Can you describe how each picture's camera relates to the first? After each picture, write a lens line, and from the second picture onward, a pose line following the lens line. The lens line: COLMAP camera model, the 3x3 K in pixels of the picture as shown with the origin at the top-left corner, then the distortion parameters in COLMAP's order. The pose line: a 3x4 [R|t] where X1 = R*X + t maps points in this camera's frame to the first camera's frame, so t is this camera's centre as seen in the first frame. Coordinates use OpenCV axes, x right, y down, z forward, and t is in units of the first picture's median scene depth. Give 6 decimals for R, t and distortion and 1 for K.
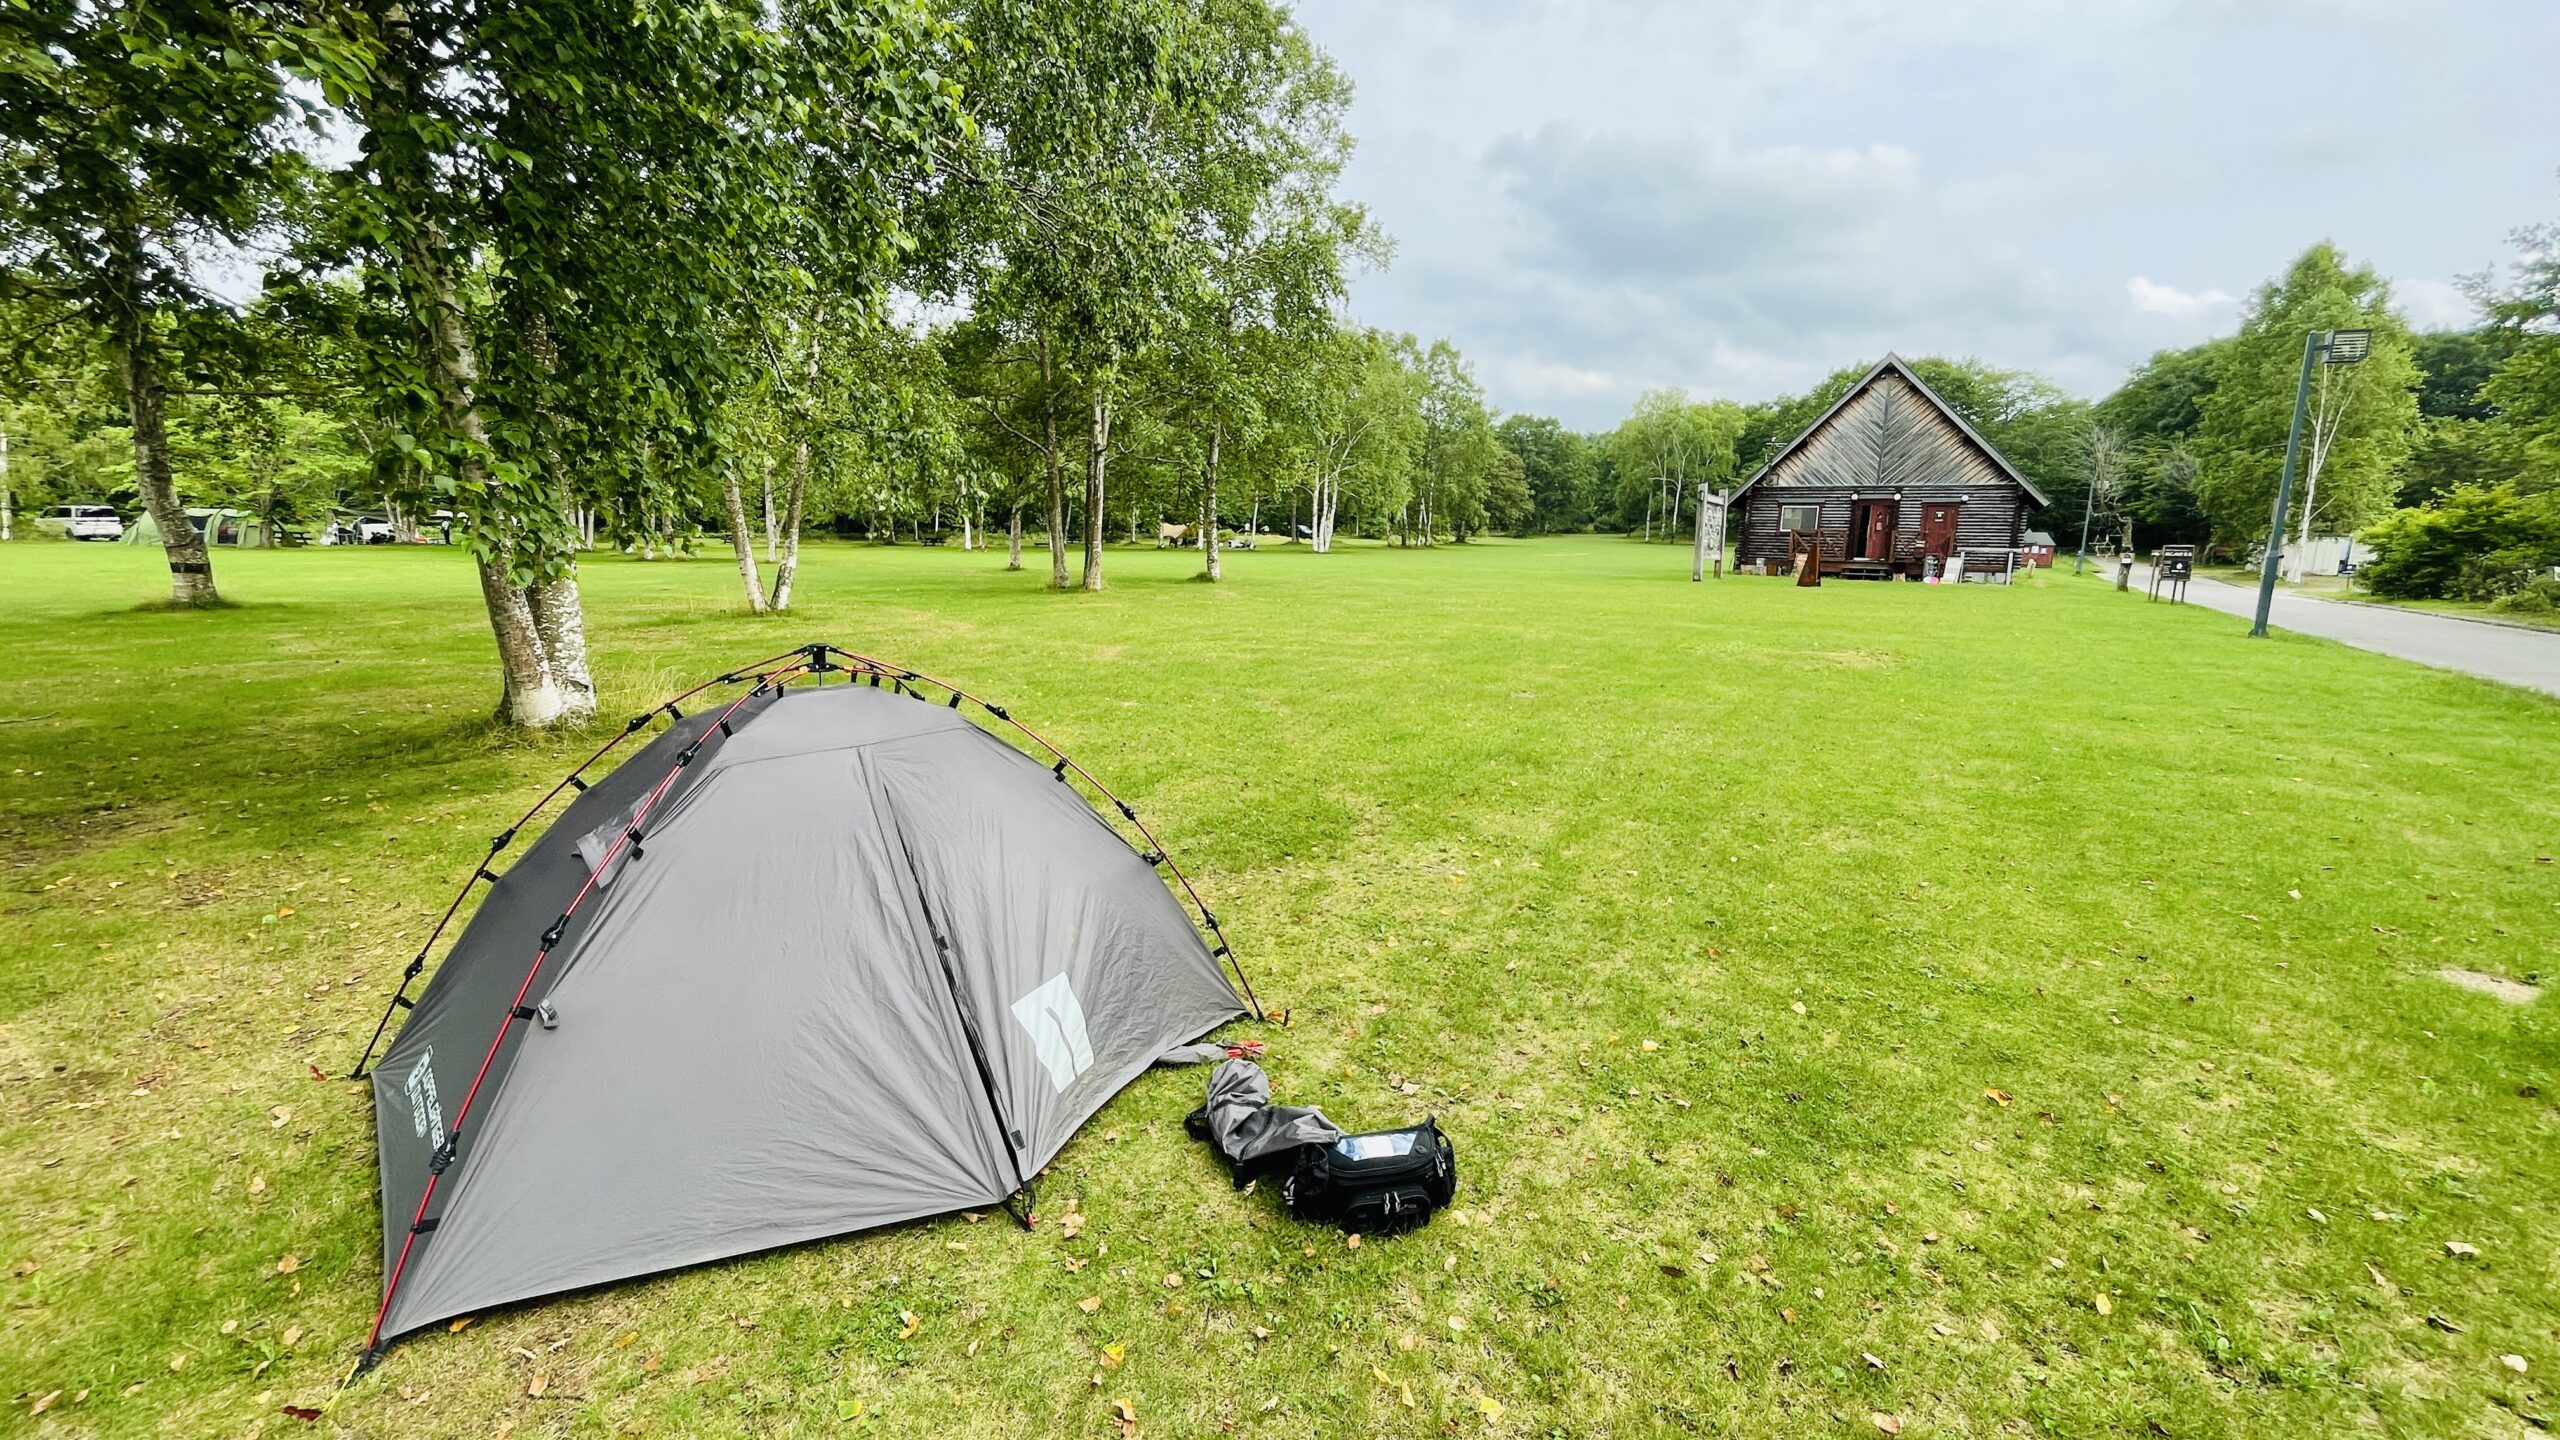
lens RADIAL K [[1029.2, 0, 1280.0], [0, 1029.2, 720.0], [0, 0, 1]] dist [0.001447, 0.000080]
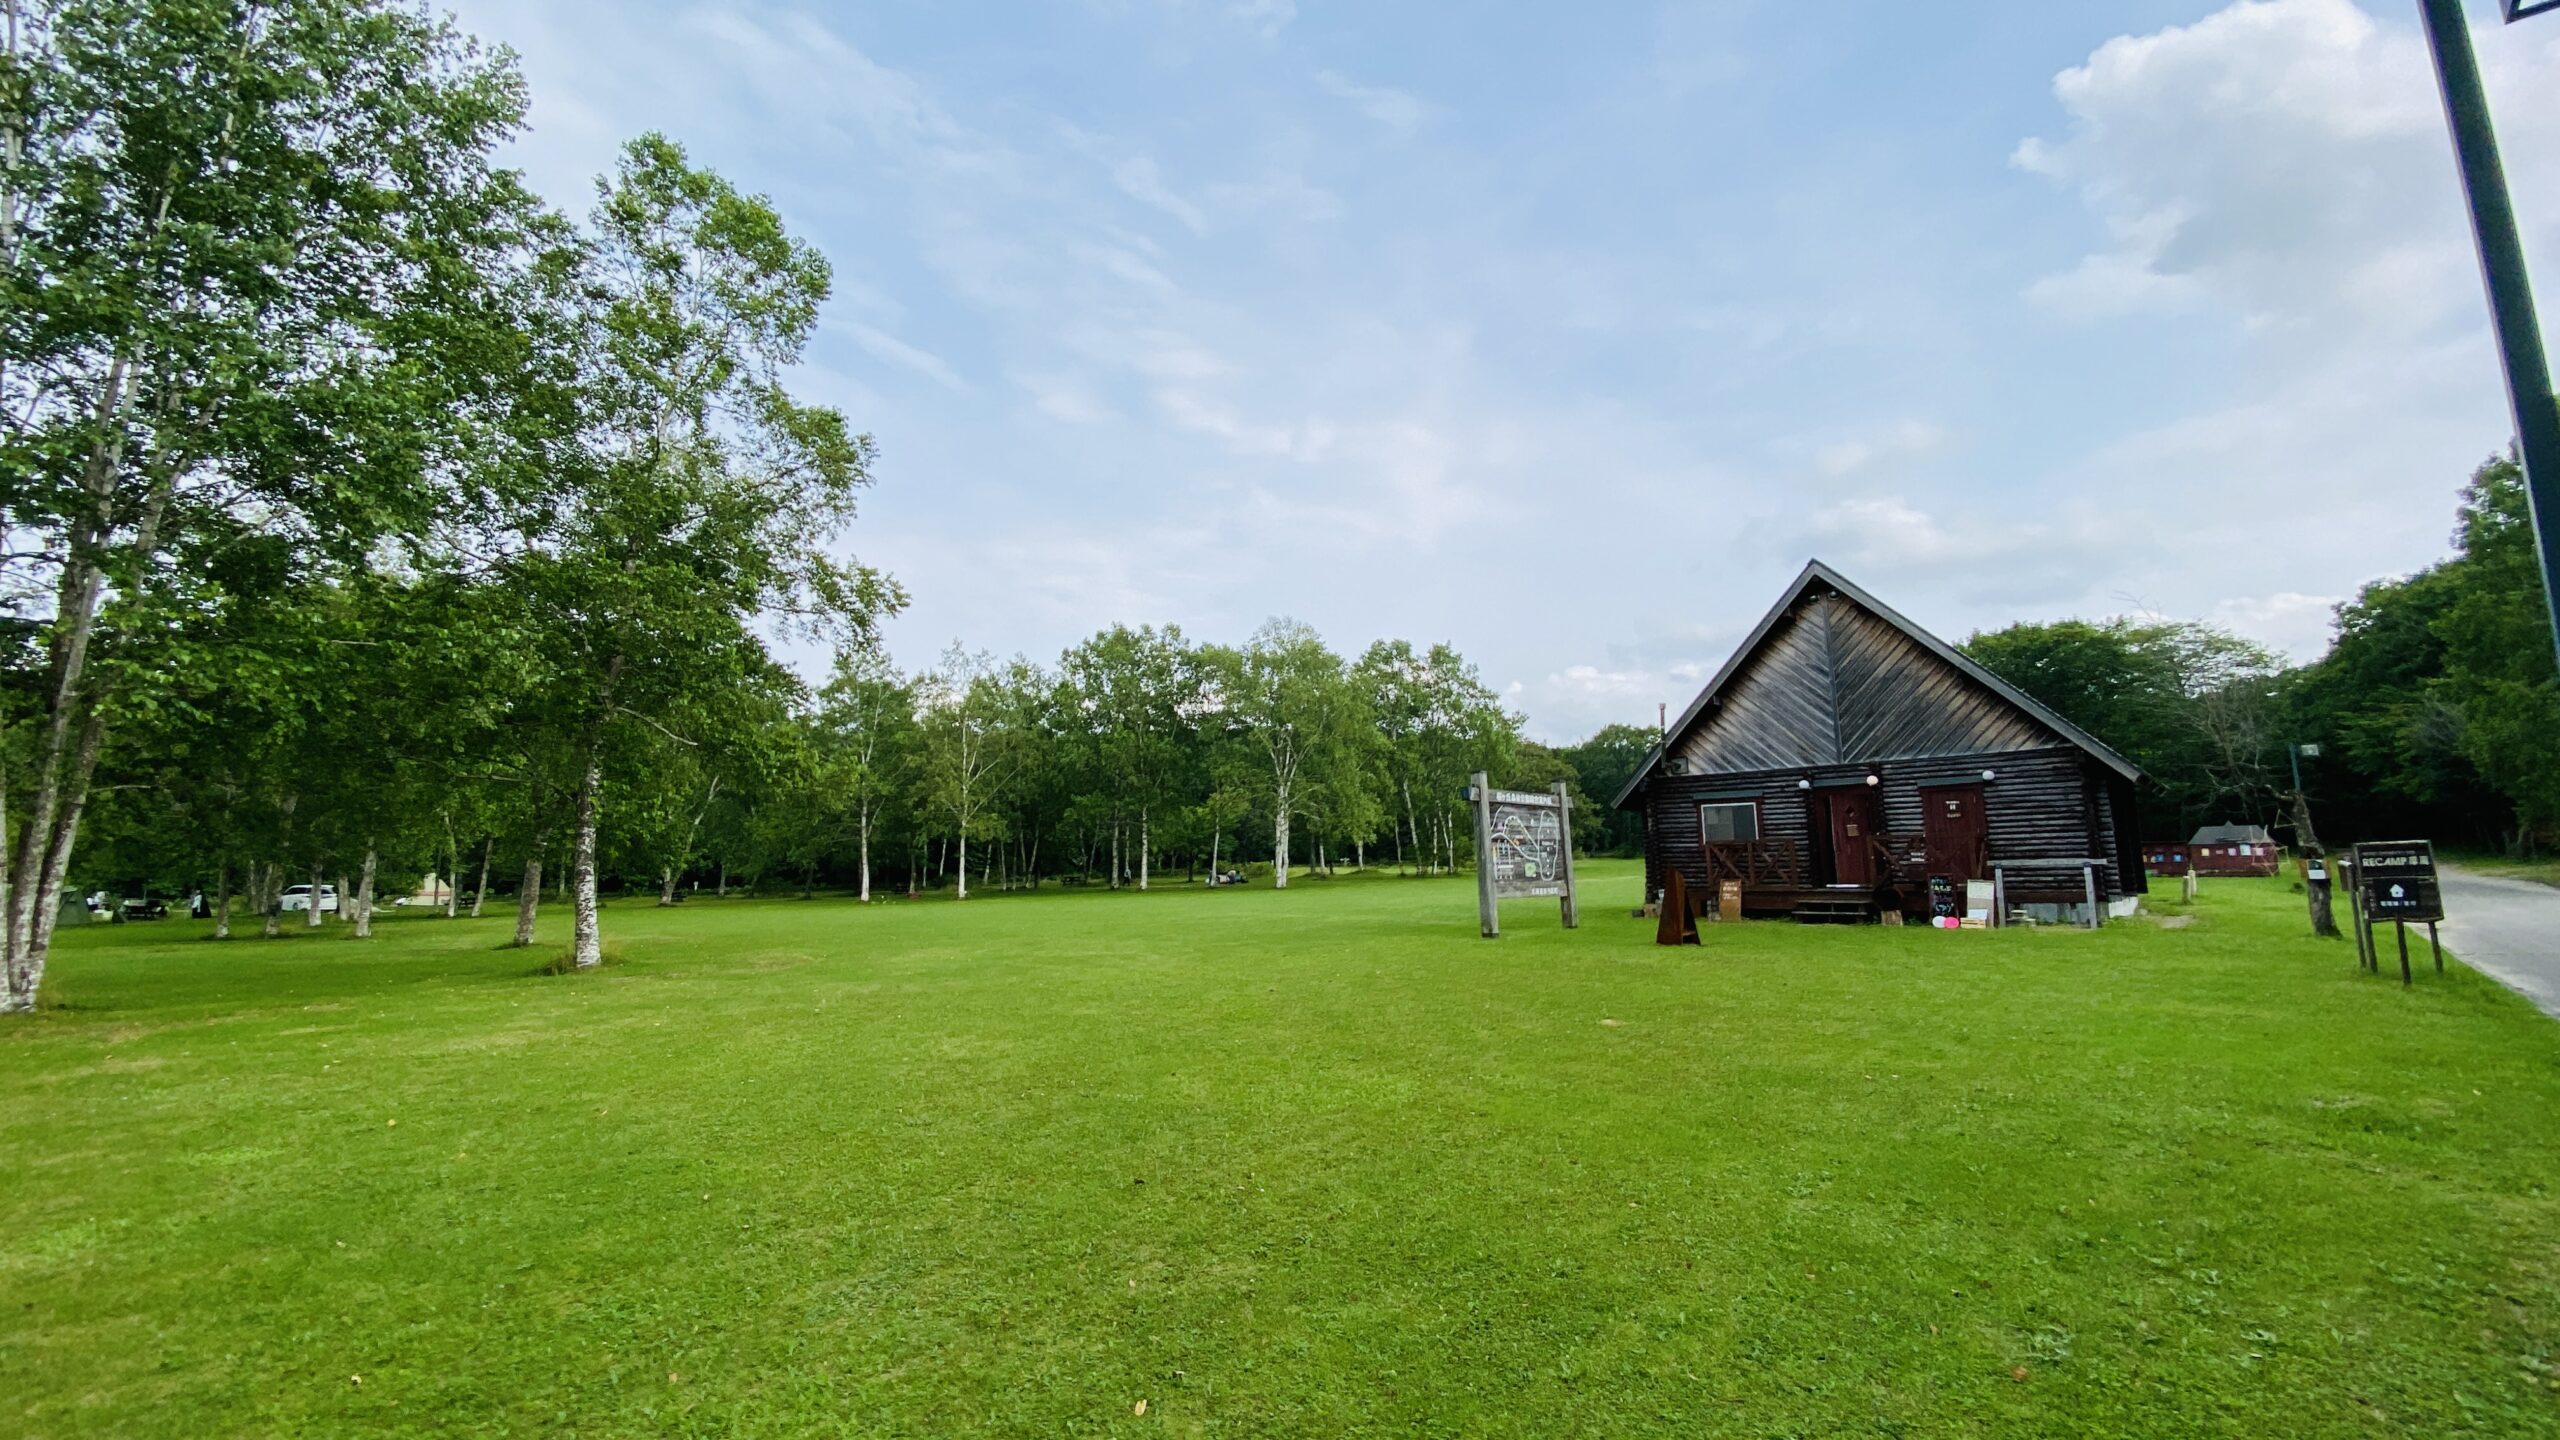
lens RADIAL K [[1015.9, 0, 1280.0], [0, 1015.9, 720.0], [0, 0, 1]] dist [0.000202, -0.011459]
pose [[0.982147, -0.062898, -0.177287, 0.361543], [0.003639, 0.948620, -0.316398, -0.063891], [0.188079, 0.310104, 0.931913, 0.369256]]
